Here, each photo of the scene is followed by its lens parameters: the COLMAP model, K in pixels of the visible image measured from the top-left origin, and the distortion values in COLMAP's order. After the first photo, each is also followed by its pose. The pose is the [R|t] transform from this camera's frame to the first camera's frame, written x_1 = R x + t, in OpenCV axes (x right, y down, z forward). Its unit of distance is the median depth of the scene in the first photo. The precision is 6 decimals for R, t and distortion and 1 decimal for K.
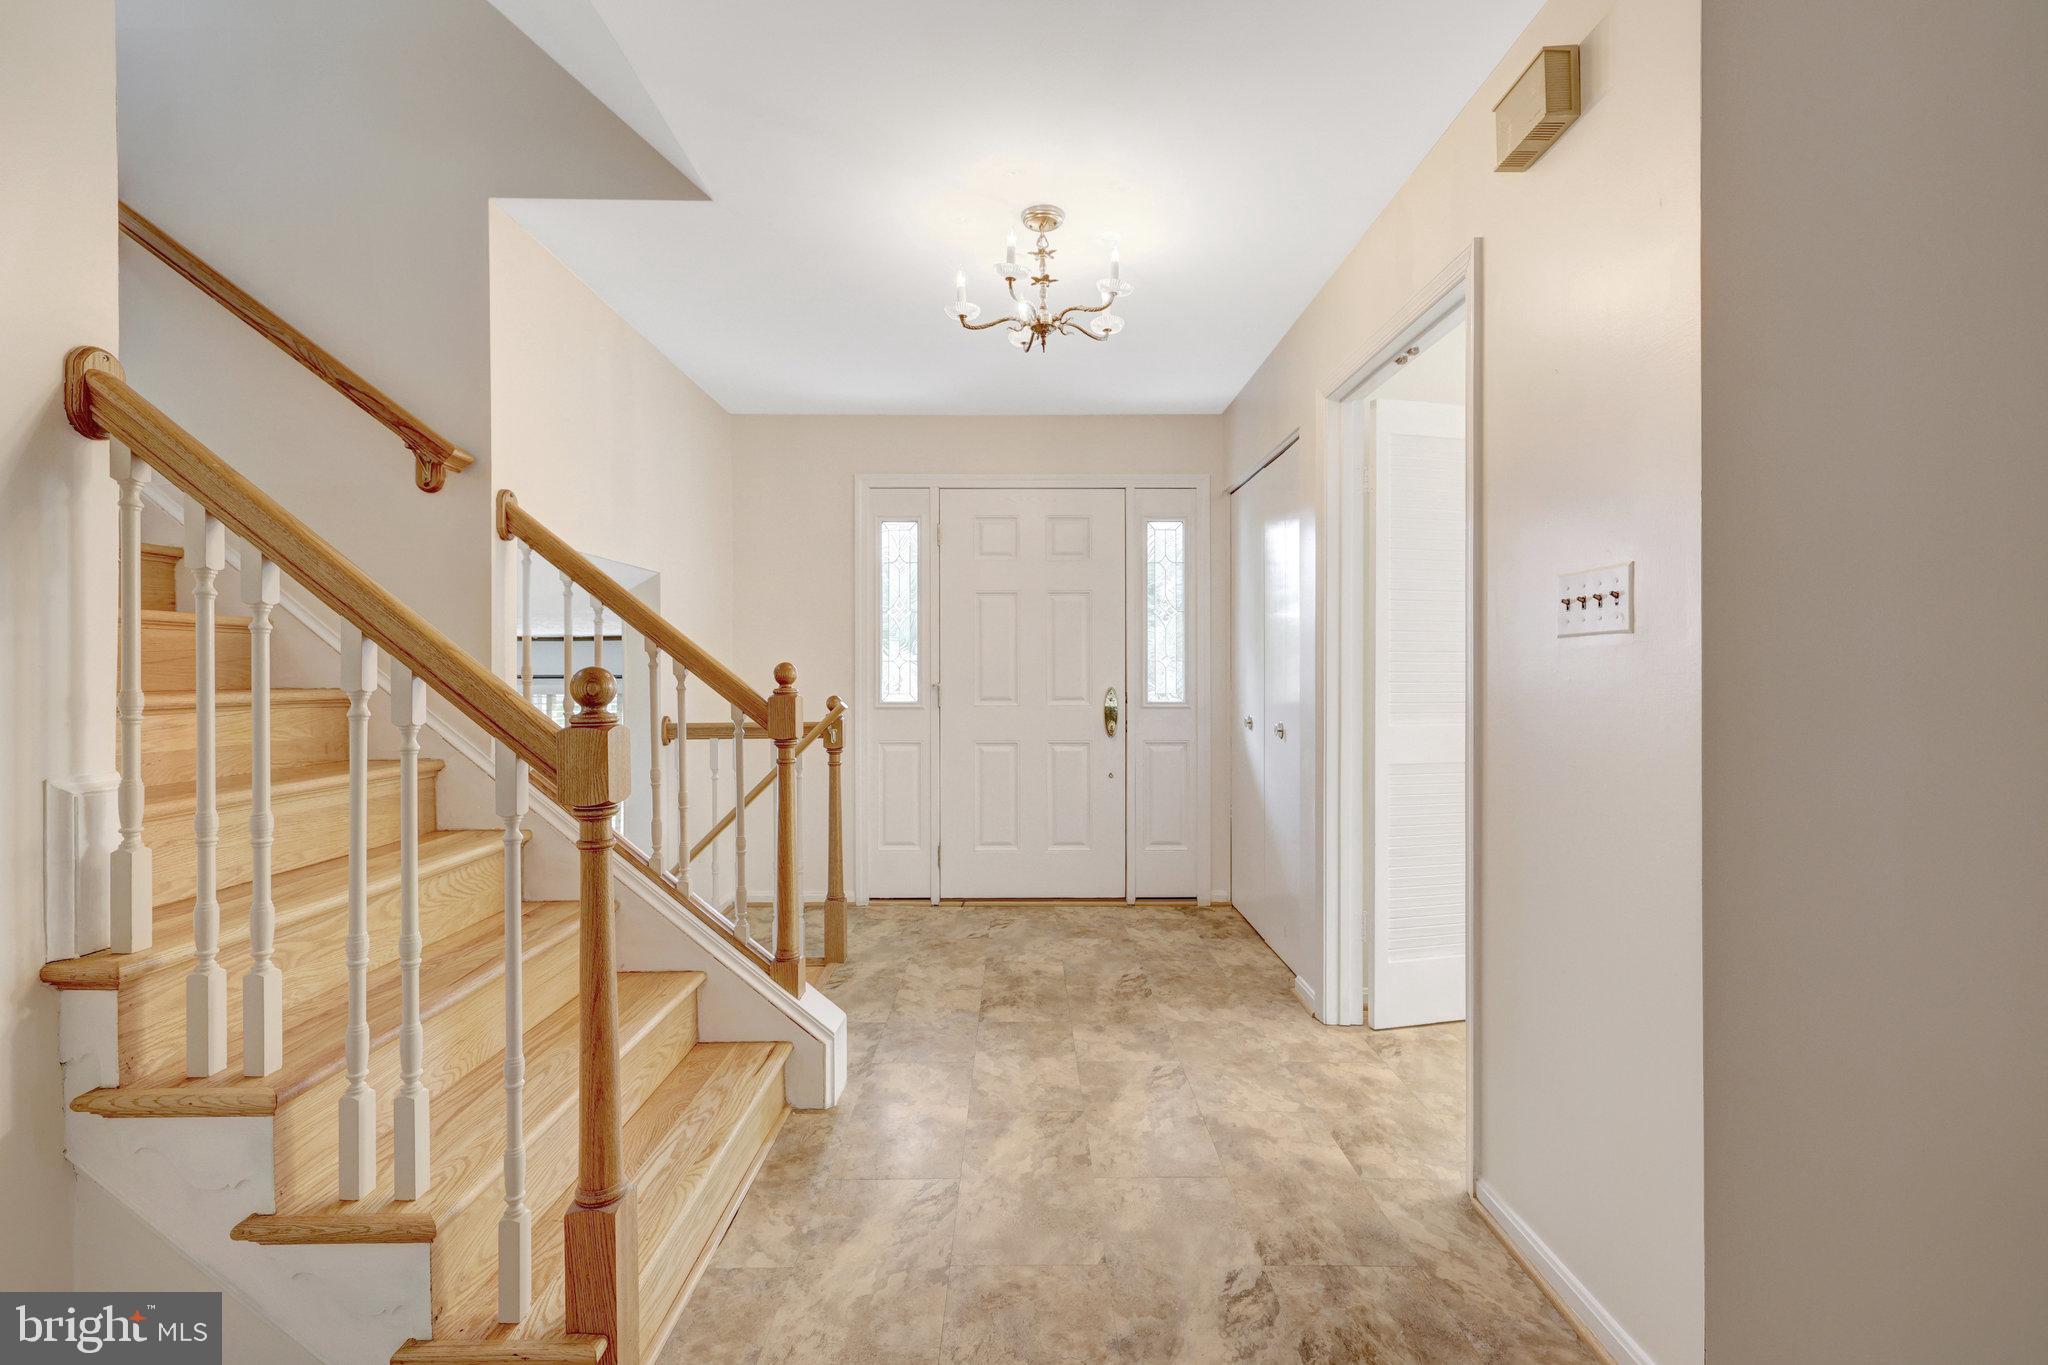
lens RADIAL K [[931.2, 0, 1021.9], [0, 931.2, 674.7], [0, 0, 1]] dist [0.001206, -0.000192]
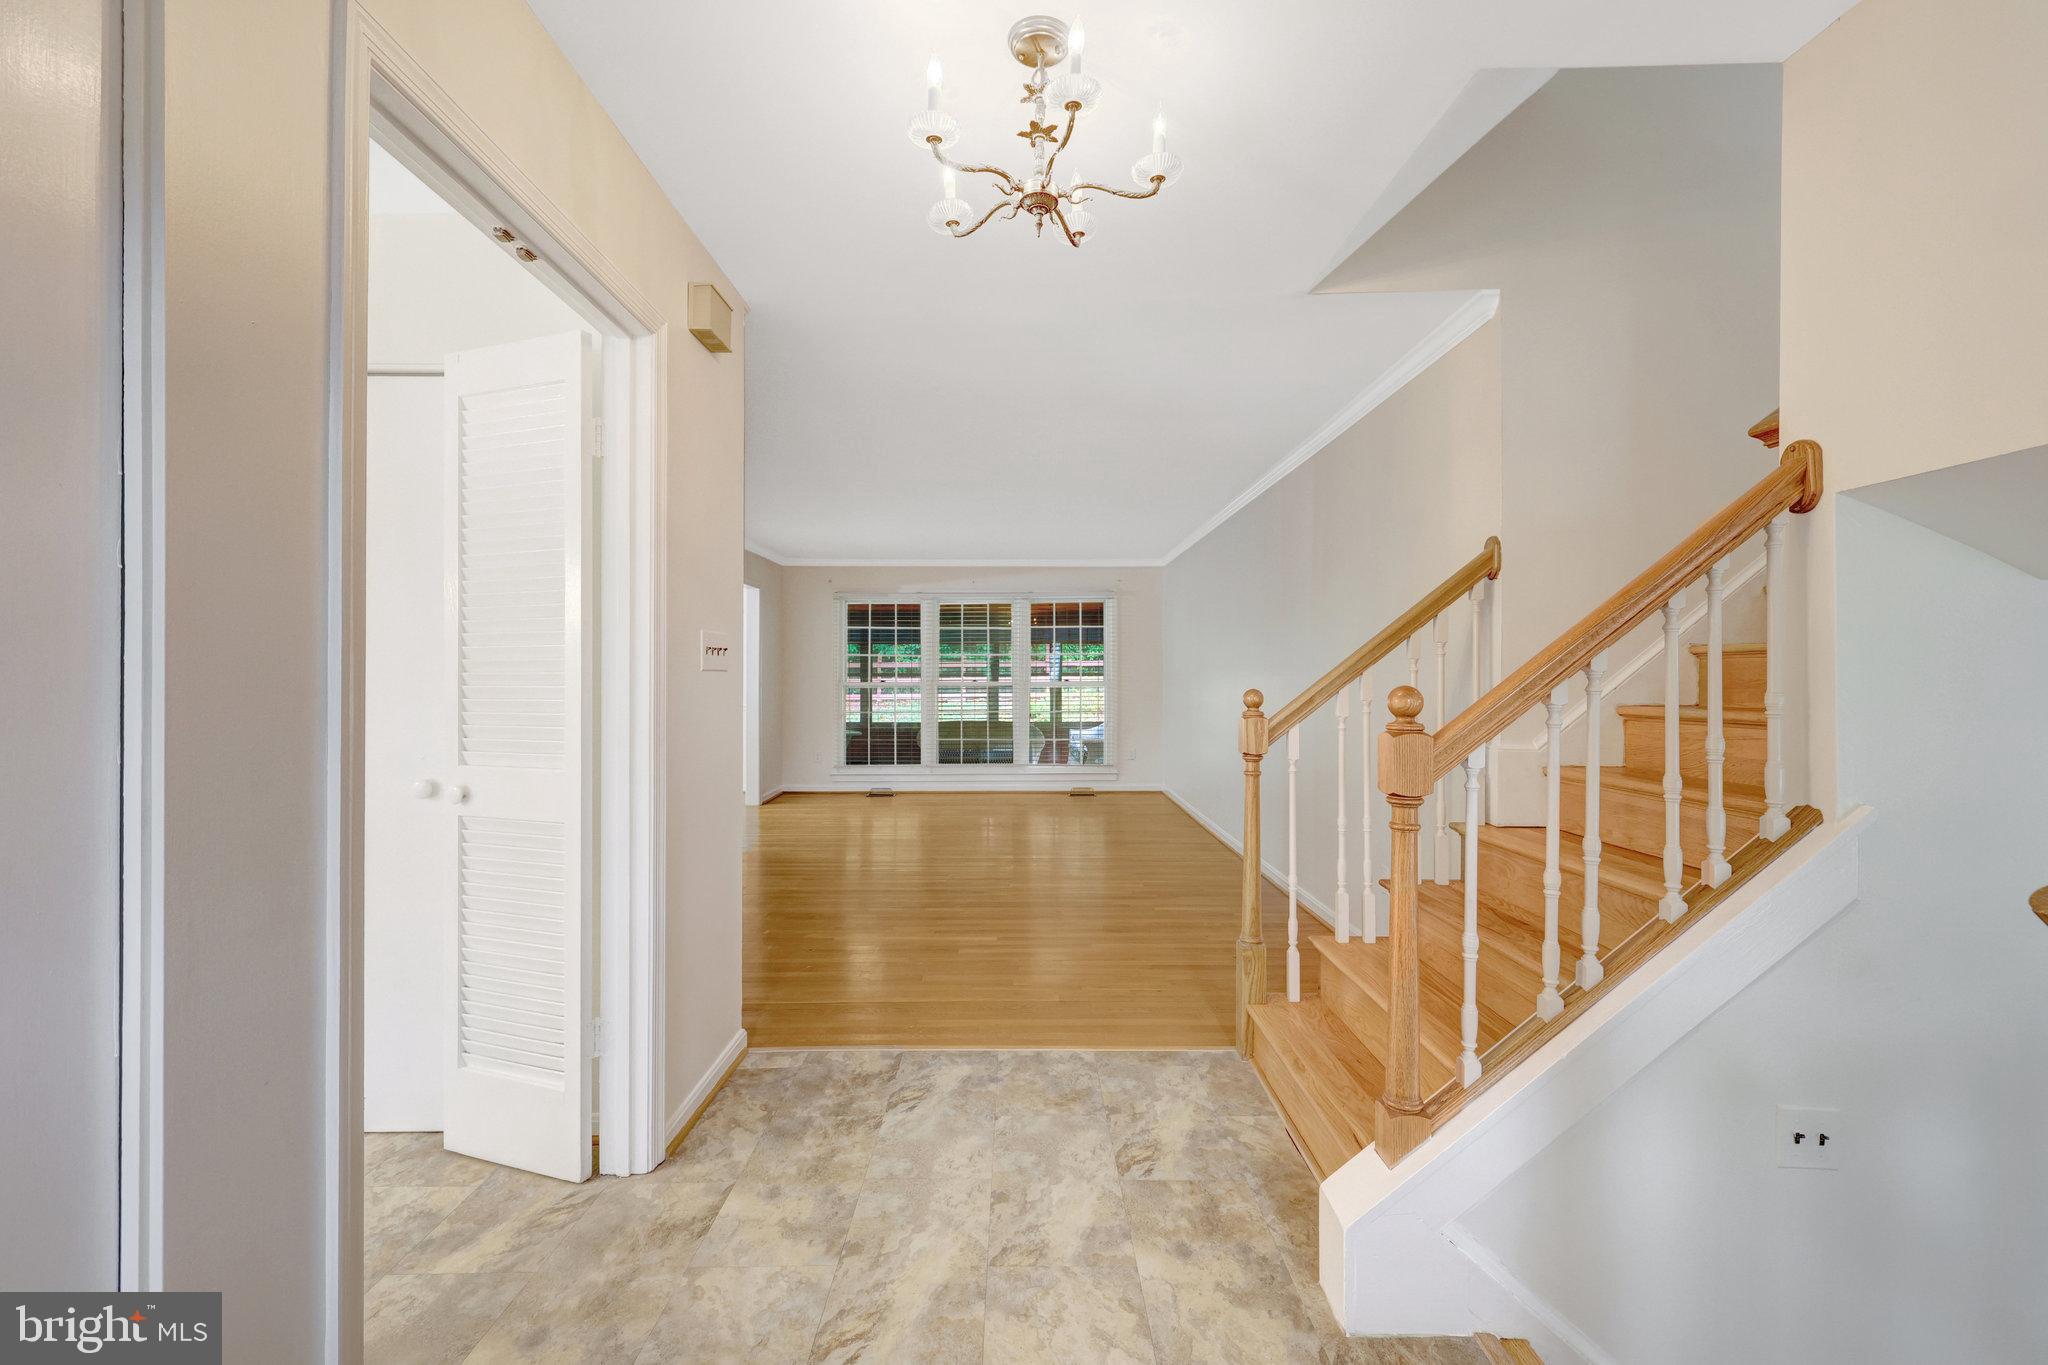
lens RADIAL K [[871.7, 0, 1019.6], [0, 871.7, 678.9], [0, 0, 1]] dist [-0.001319, 0.000327]
pose [[-0.999997, 0.002287, 0.000768, 0.046307], [0.002289, 0.999995, 0.001956, -0.025633], [-0.000763, 0.001958, -0.999998, 2.090402]]
